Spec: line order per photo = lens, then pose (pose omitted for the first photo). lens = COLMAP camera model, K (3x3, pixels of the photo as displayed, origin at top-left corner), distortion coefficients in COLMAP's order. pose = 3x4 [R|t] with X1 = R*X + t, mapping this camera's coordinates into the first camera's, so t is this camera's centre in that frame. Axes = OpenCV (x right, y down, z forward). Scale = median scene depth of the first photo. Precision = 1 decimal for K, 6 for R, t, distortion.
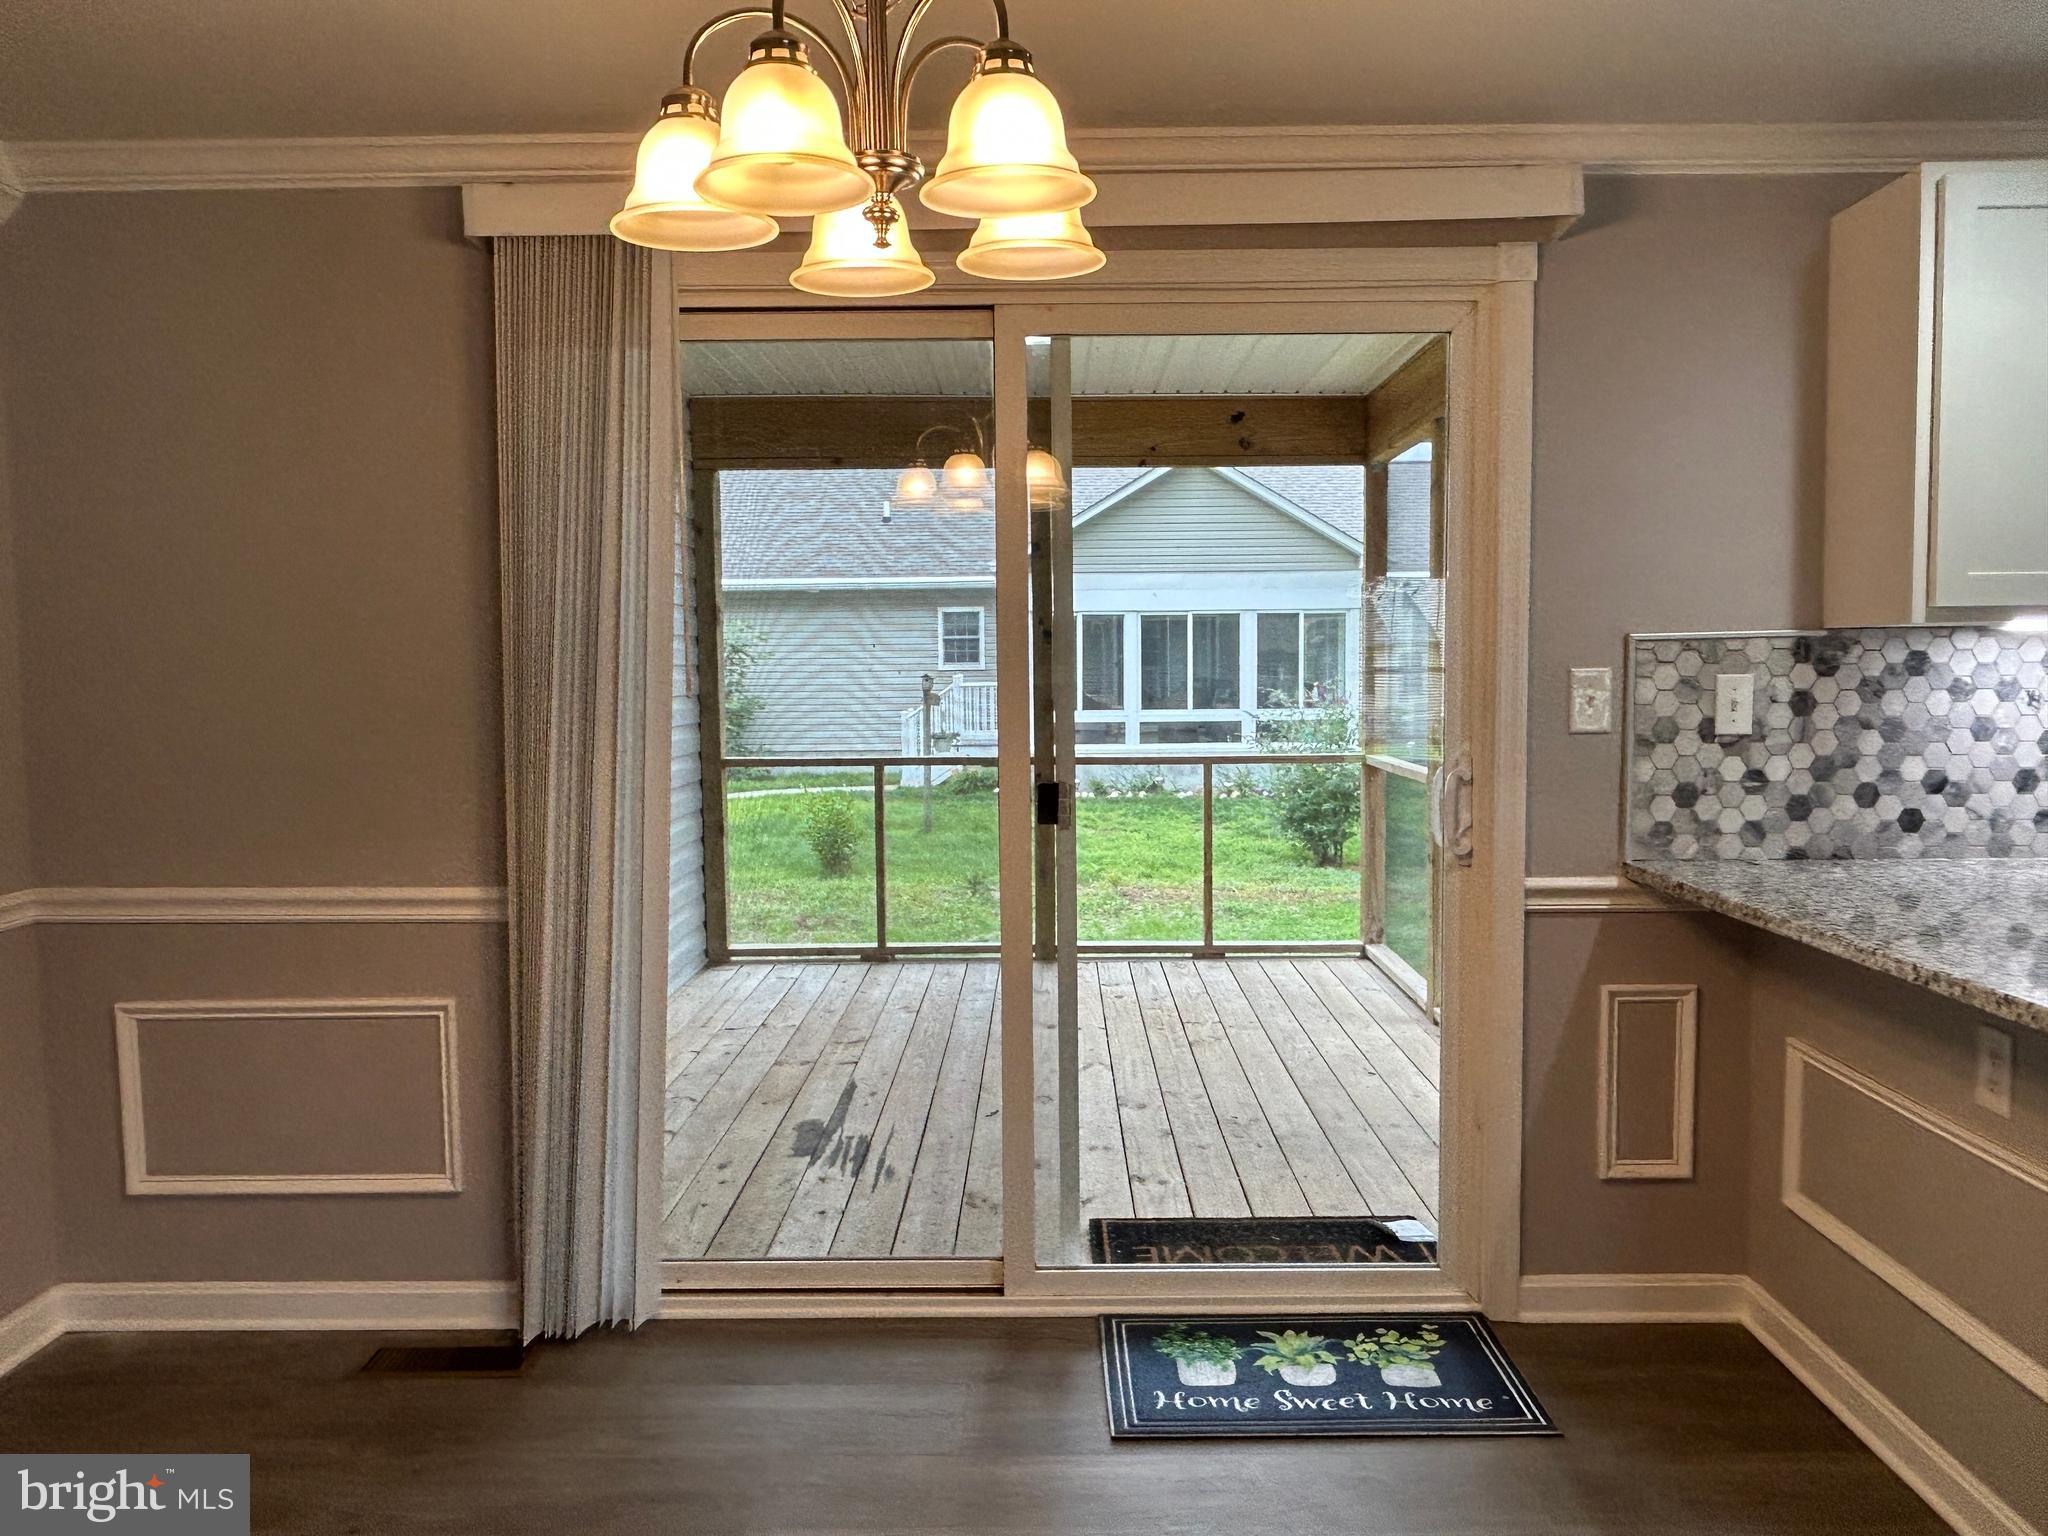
lens RADIAL K [[1474.4, 0, 1039.6], [0, 1474.4, 769.5], [0, 0, 1]] dist [-0.003979, -0.013861]
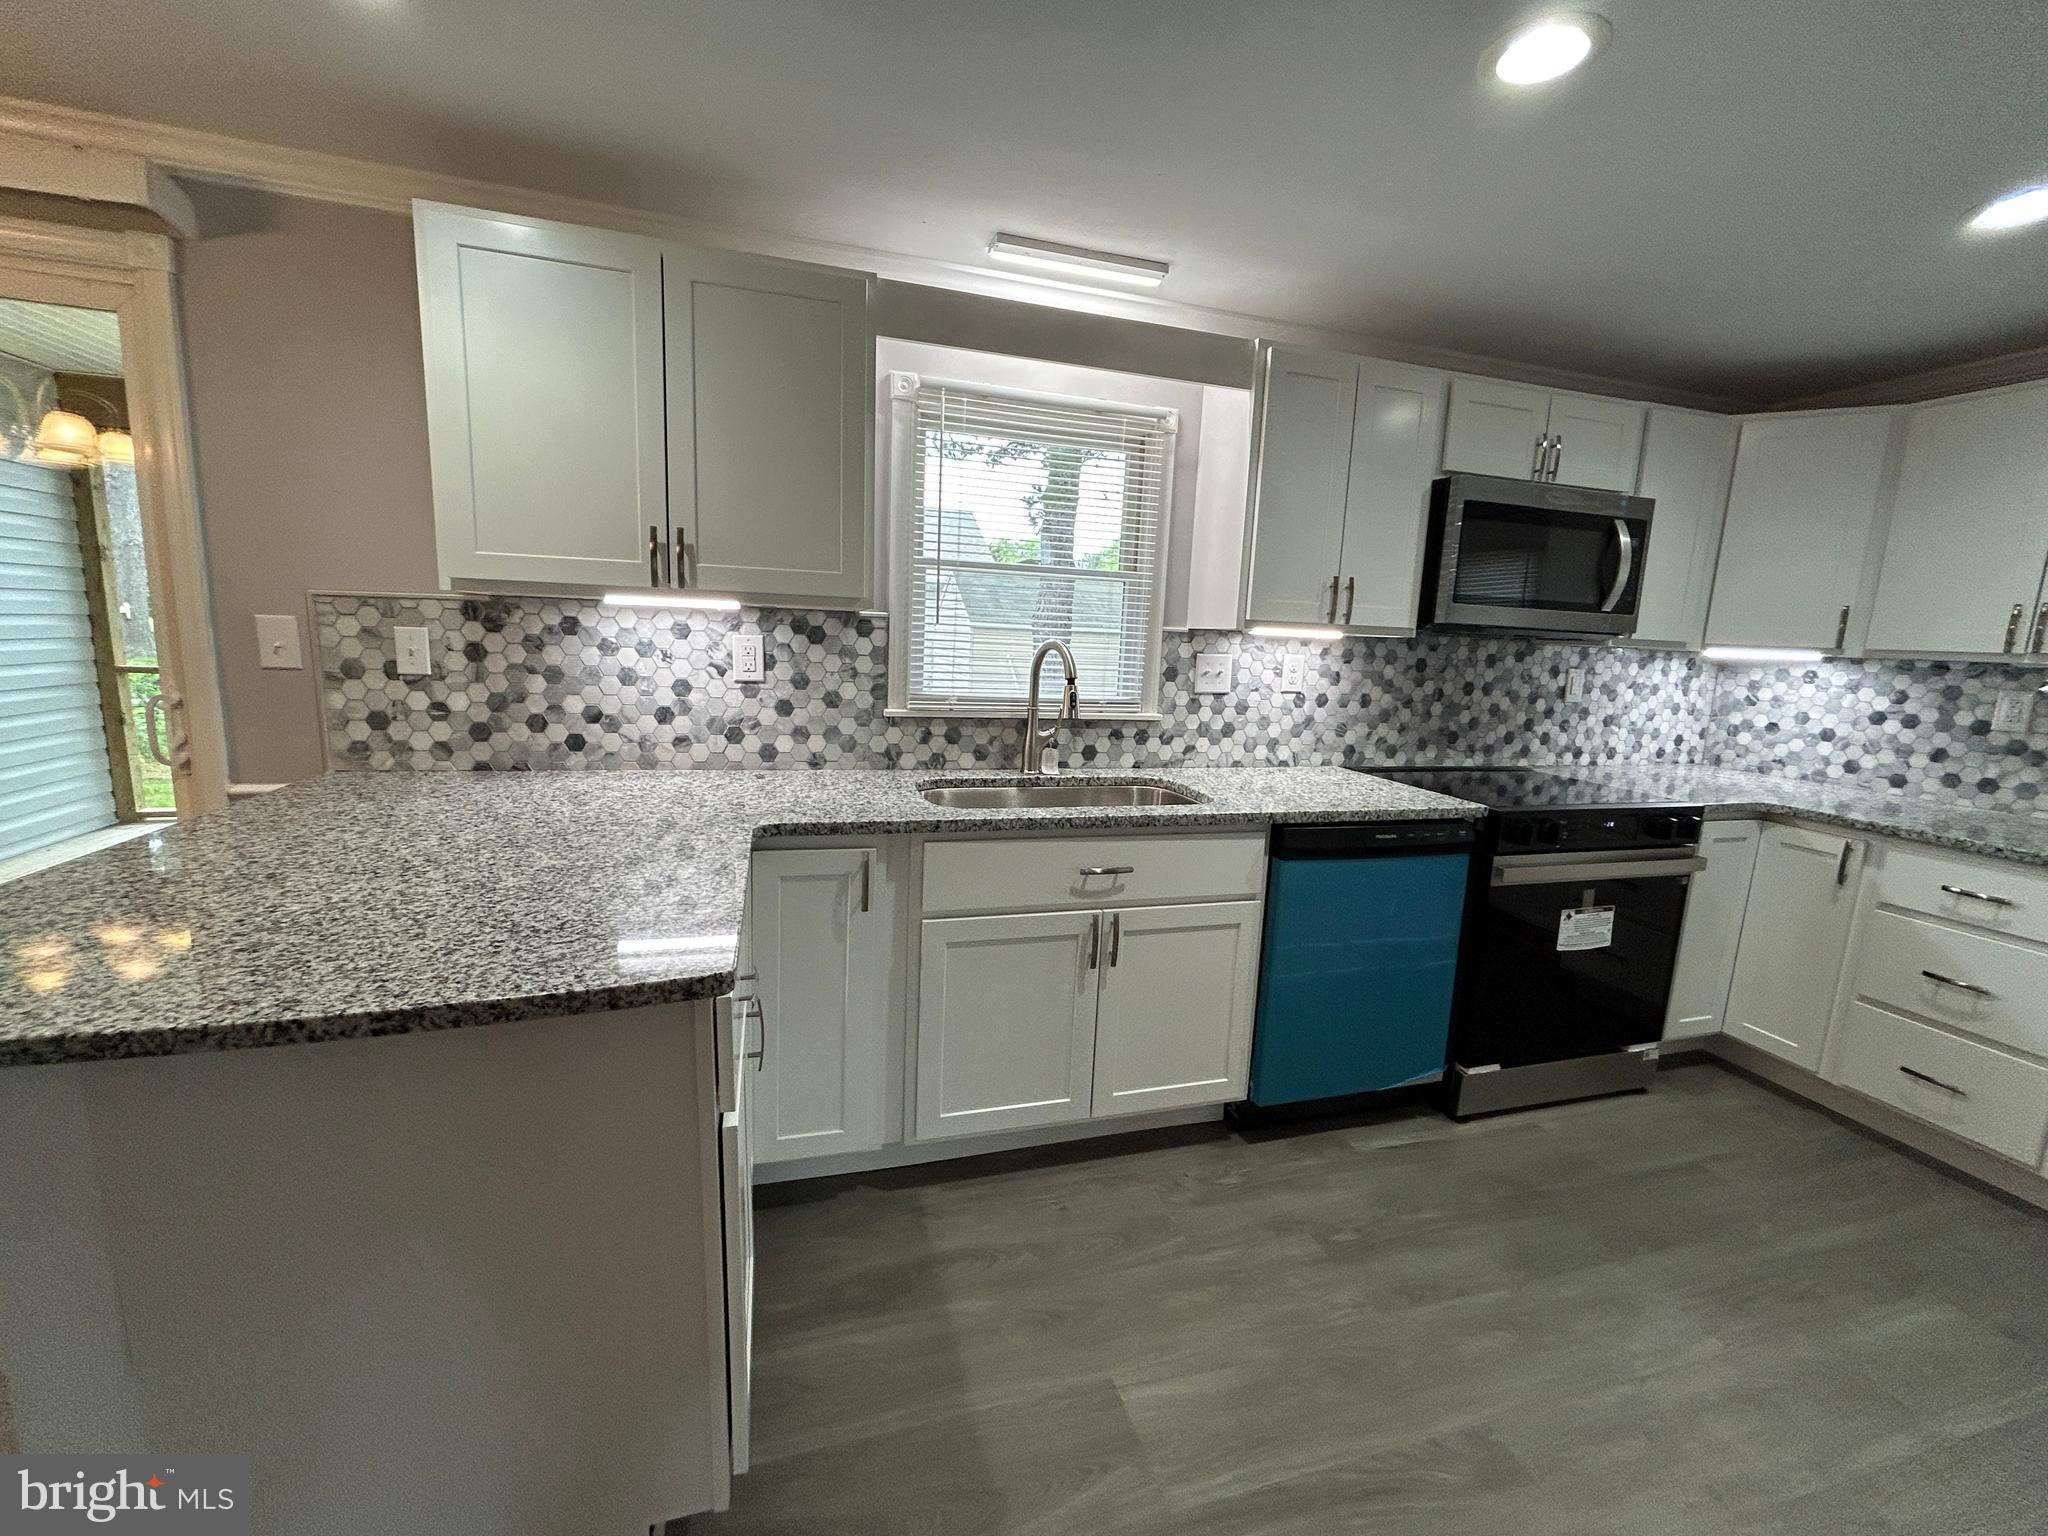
lens RADIAL K [[840.3, 0, 1010.4], [0, 840.3, 765.3], [0, 0, 1]] dist [0.000111, 0.000702]
pose [[0.955045, 0.004491, 0.296427, 0.746987], [-0.031977, 0.995612, 0.087942, -0.025620], [-0.294732, -0.093468, 0.950998, 0.139312]]
